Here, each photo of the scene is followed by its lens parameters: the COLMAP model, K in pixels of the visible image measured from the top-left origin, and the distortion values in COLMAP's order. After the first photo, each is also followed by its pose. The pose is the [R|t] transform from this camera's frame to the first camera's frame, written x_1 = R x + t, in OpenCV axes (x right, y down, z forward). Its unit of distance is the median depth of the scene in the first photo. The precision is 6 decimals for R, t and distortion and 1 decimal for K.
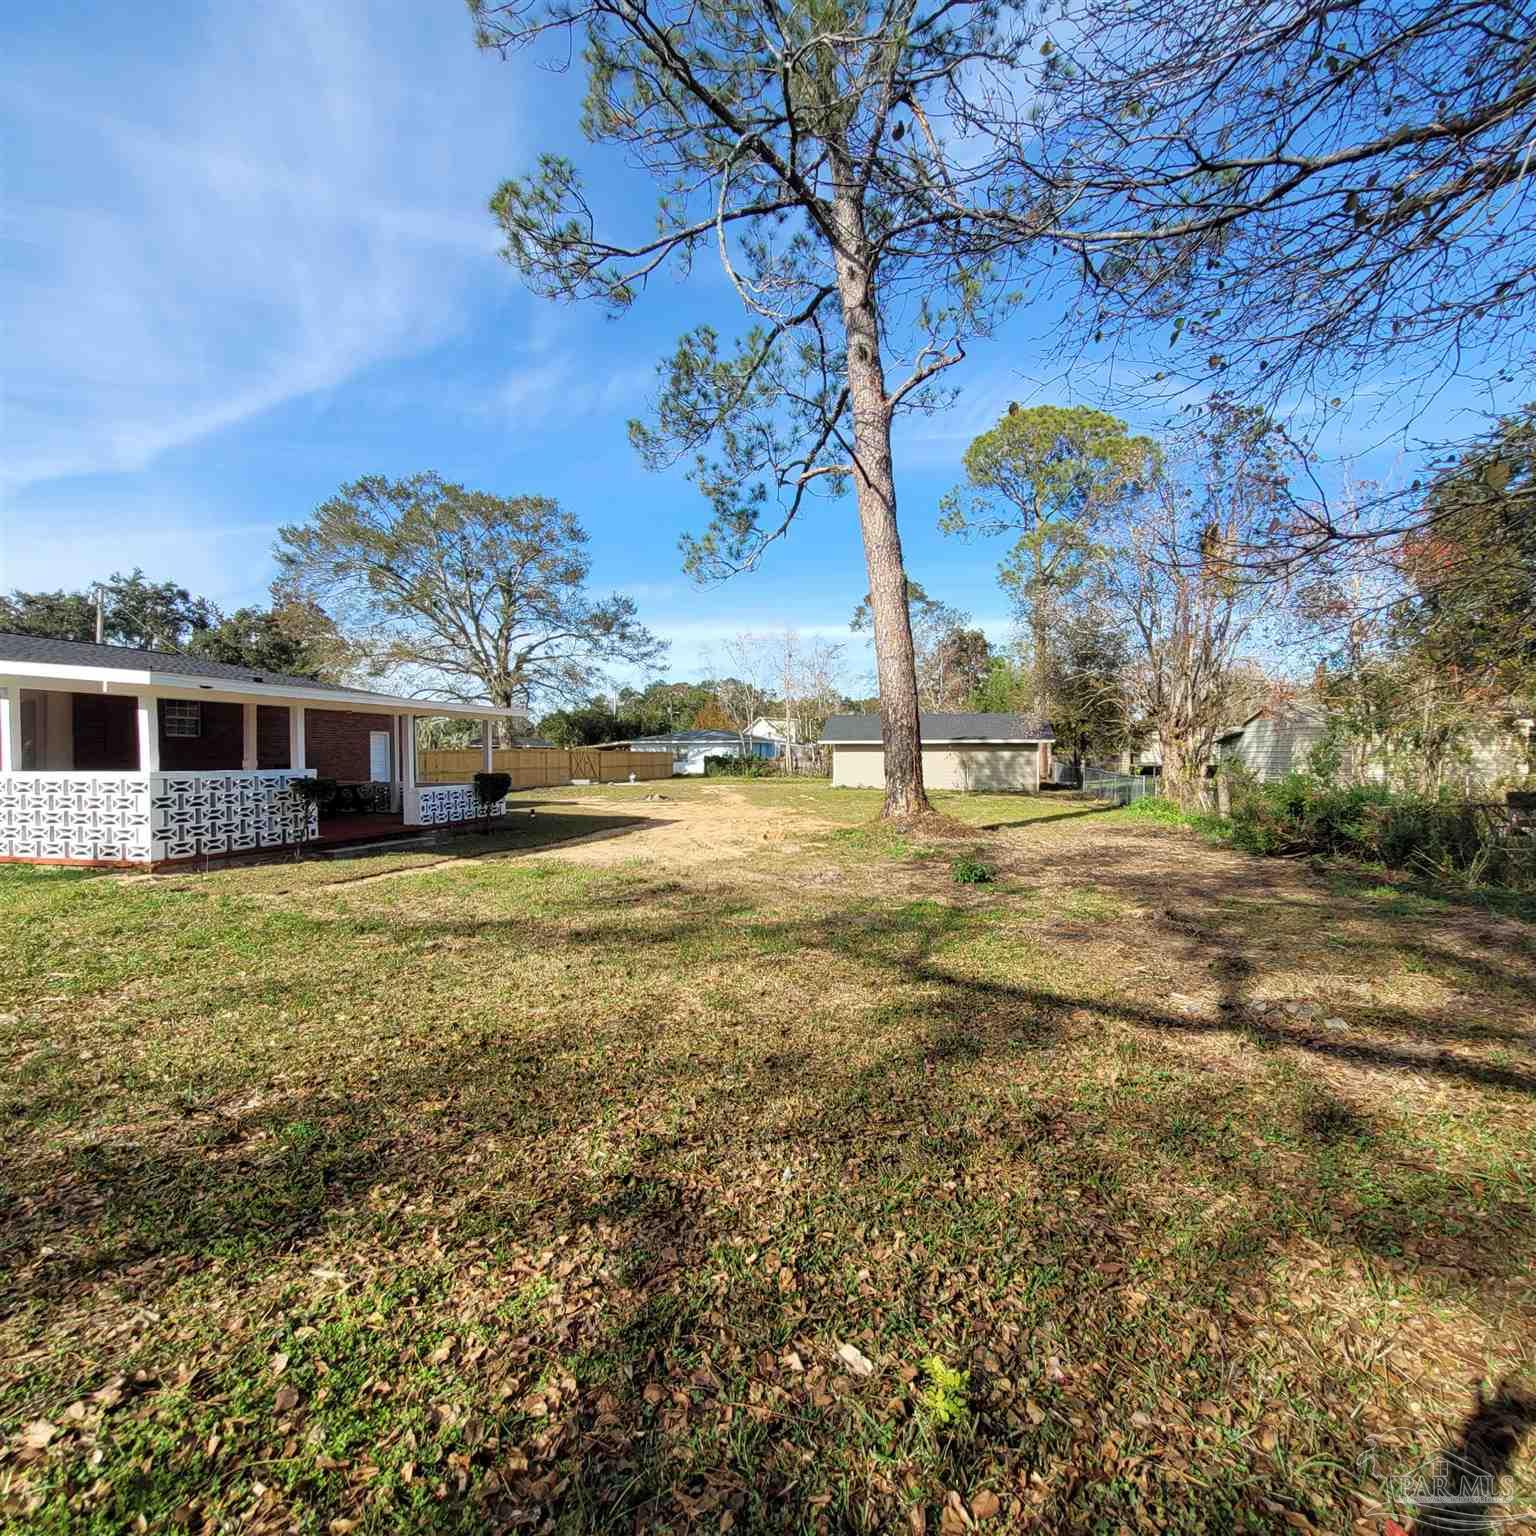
lens RADIAL K [[802.5, 0, 778.1], [0, 802.5, 768.1], [0, 0, 1]] dist [-0.005785, 0.001705]
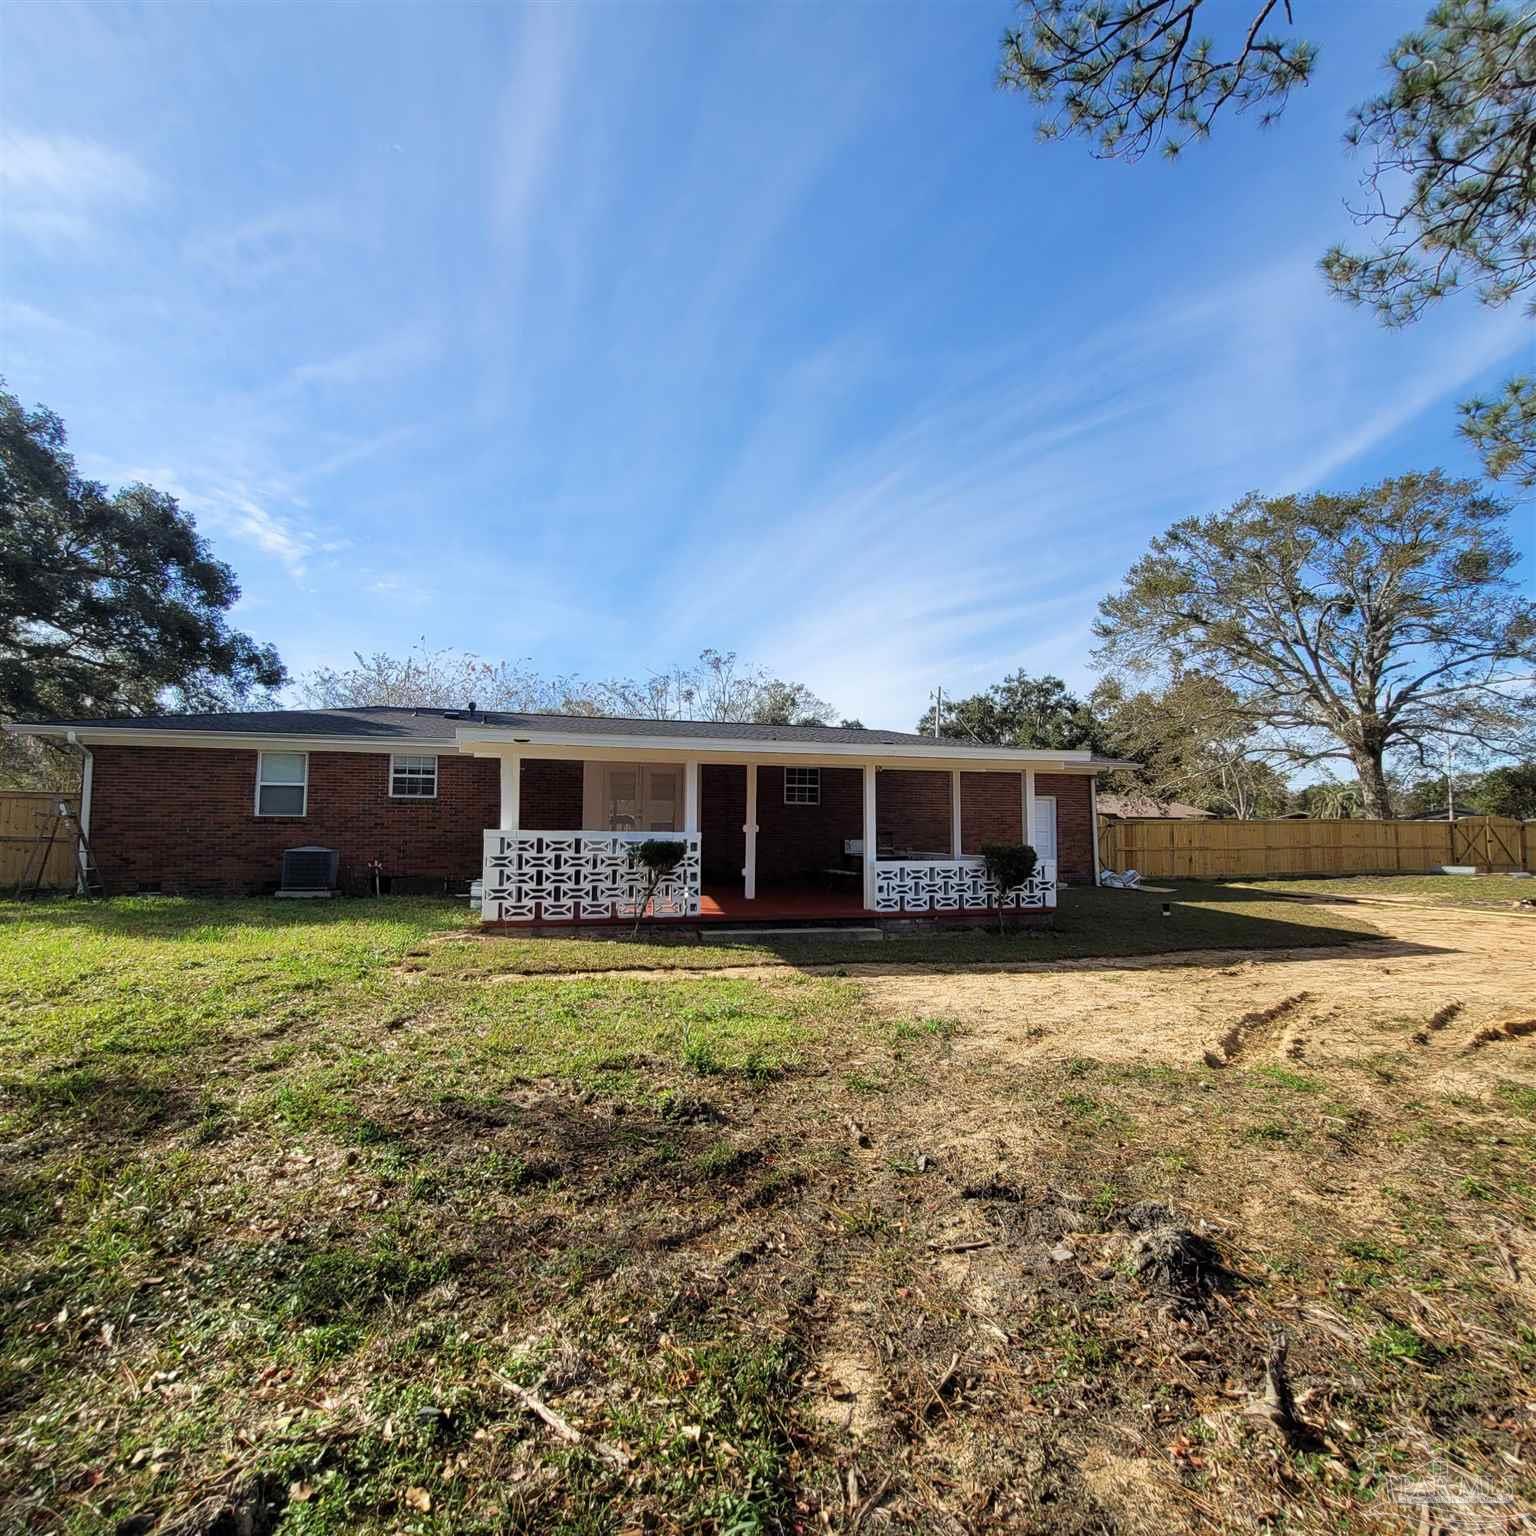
lens RADIAL K [[802.5, 0, 766.4], [0, 802.5, 768.8], [0, 0, 1]] dist [-0.005785, 0.001705]
pose [[0.471623, -0.062835, -0.879559, 0.236754], [-0.021024, 0.996373, -0.082454, 0.003557], [0.881550, 0.057379, 0.468591, 0.752187]]
